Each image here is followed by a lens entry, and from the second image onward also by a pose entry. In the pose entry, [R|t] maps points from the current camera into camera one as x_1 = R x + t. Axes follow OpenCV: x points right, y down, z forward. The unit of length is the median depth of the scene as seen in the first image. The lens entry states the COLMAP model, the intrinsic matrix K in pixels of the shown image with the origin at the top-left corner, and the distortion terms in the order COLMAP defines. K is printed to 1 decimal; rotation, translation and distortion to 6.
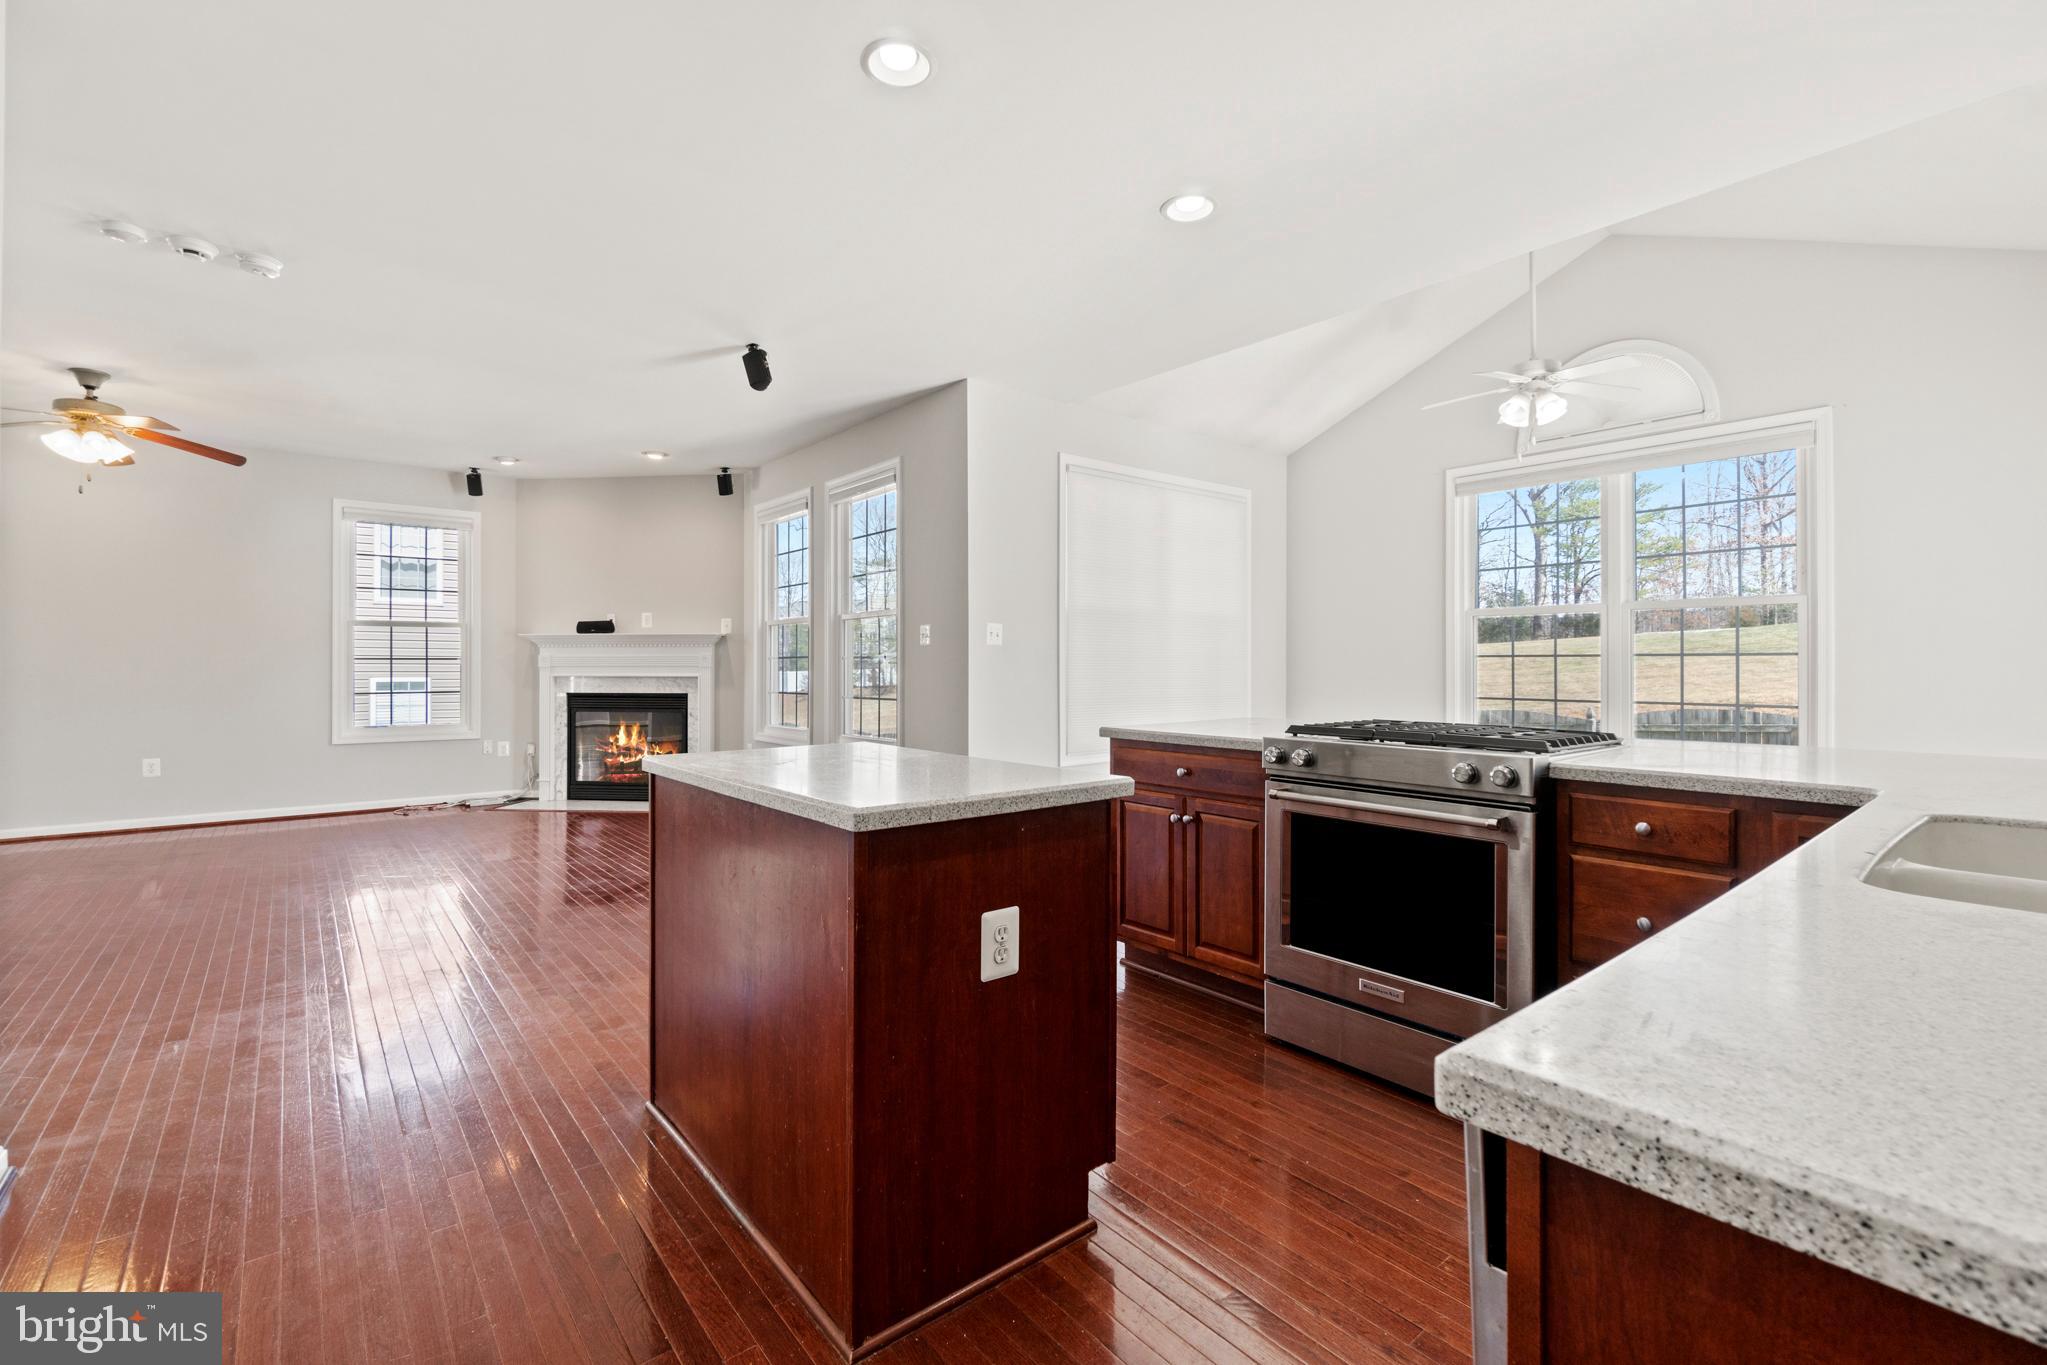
lens RADIAL K [[891.2, 0, 1015.7], [0, 891.2, 651.3], [0, 0, 1]] dist [0.001318, 0.000164]
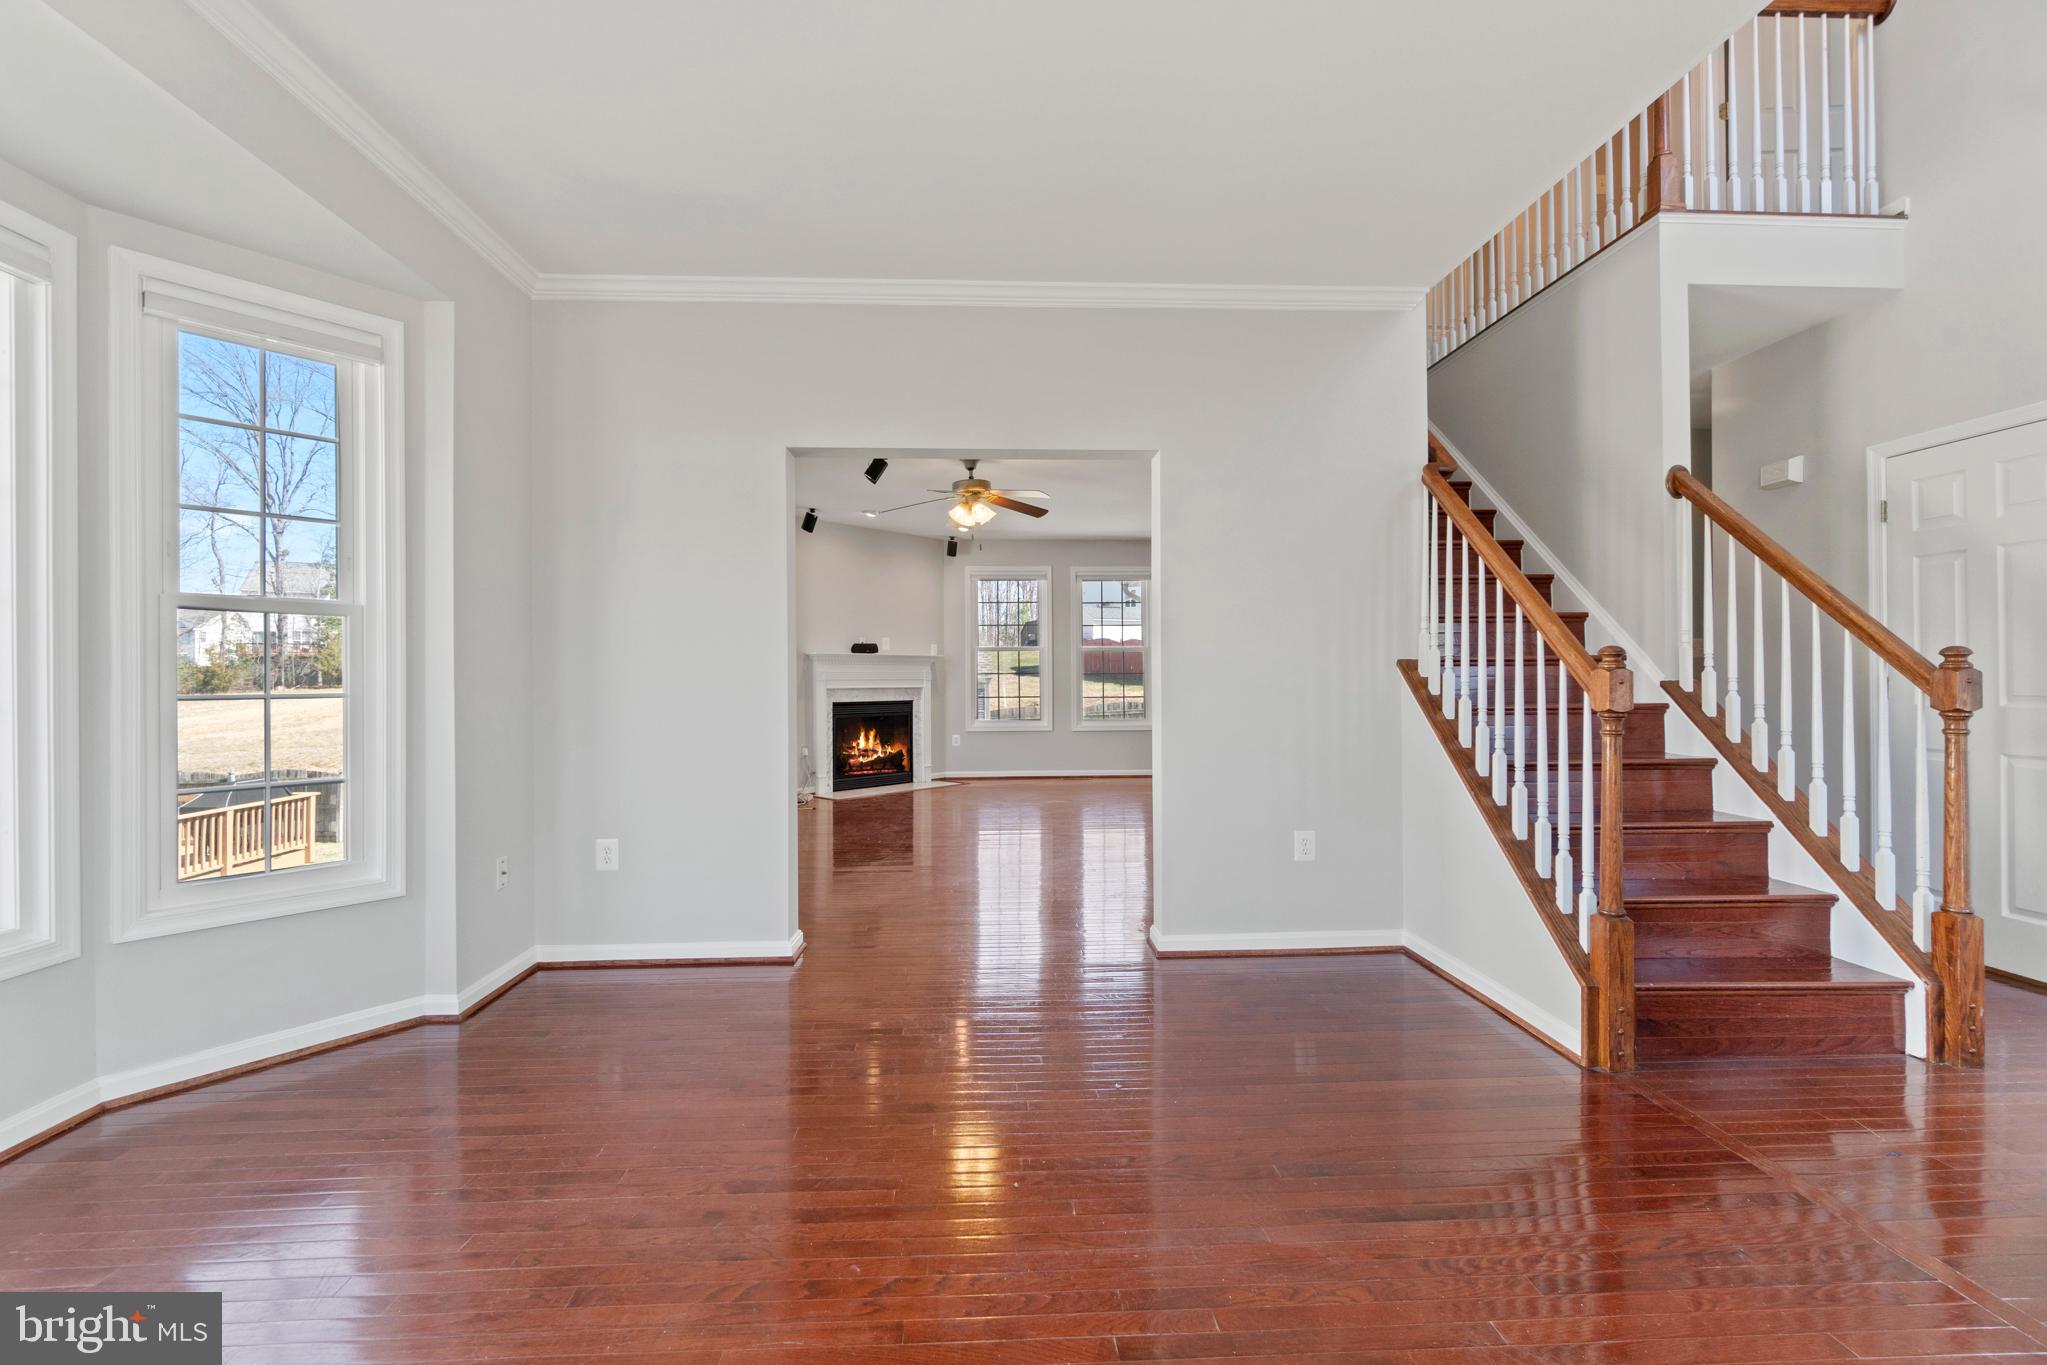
lens RADIAL K [[882.8, 0, 1014.4], [0, 882.8, 671.6], [0, 0, 1]] dist [0.000566, 0.000089]
pose [[0.591055, 0.003023, 0.806626, -1.446309], [-0.007773, 0.999968, 0.001948, 0.001199], [-0.806594, -0.007422, 0.591059, 0.112709]]
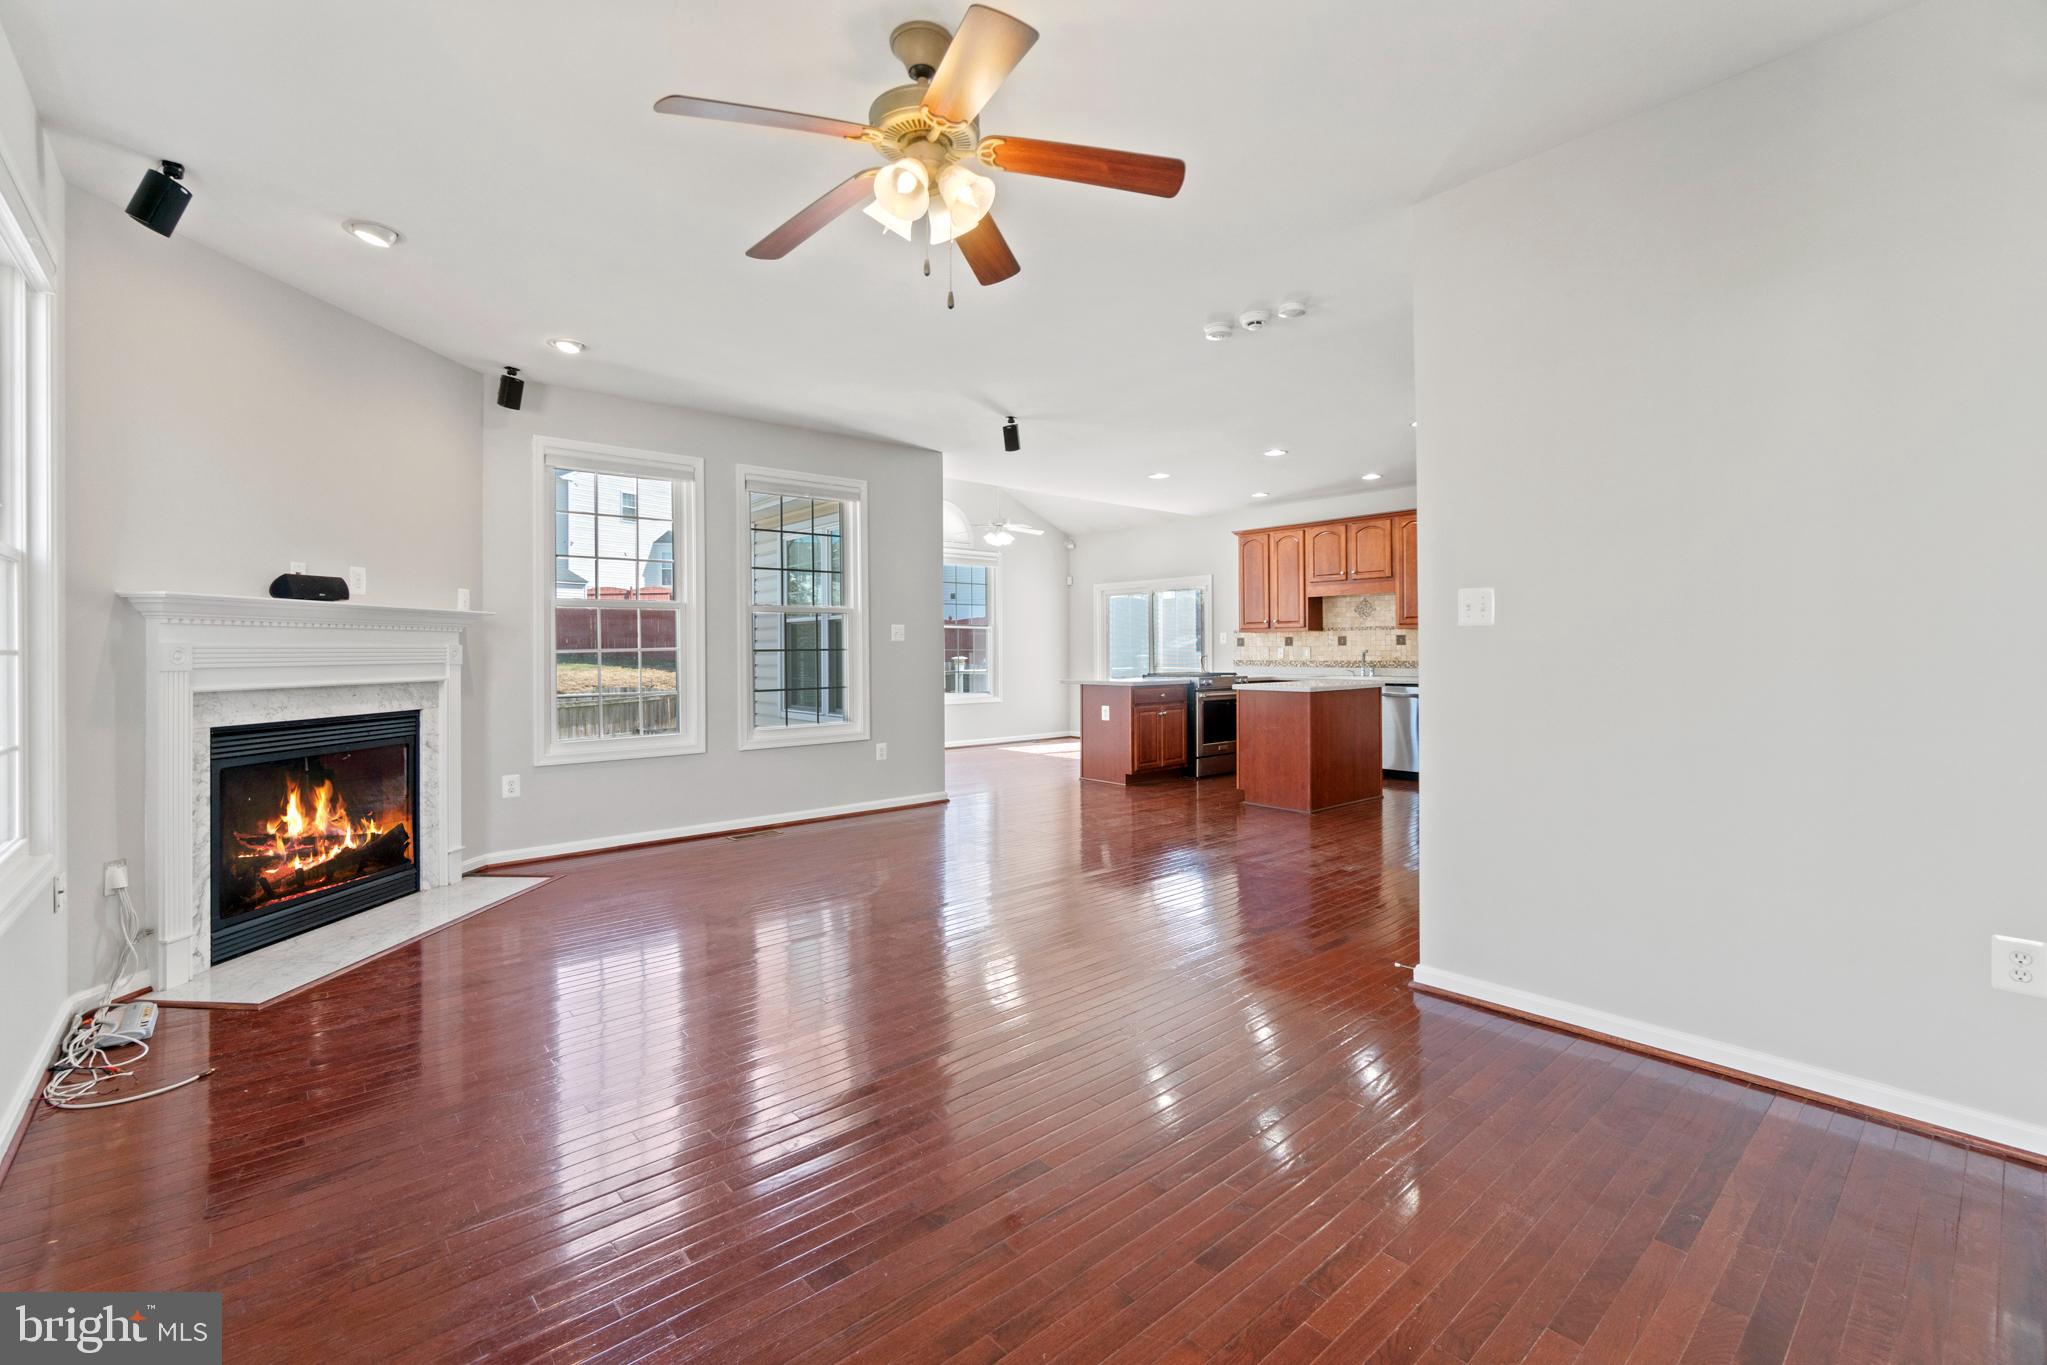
lens RADIAL K [[891.2, 0, 1015.7], [0, 891.2, 651.3], [0, 0, 1]] dist [0.001318, 0.000164]
pose [[-0.029864, -0.000983, 0.999553, -1.059329], [-0.010564, 0.999944, 0.000668, 0.004046], [-0.999498, -0.010539, -0.029872, 0.669957]]
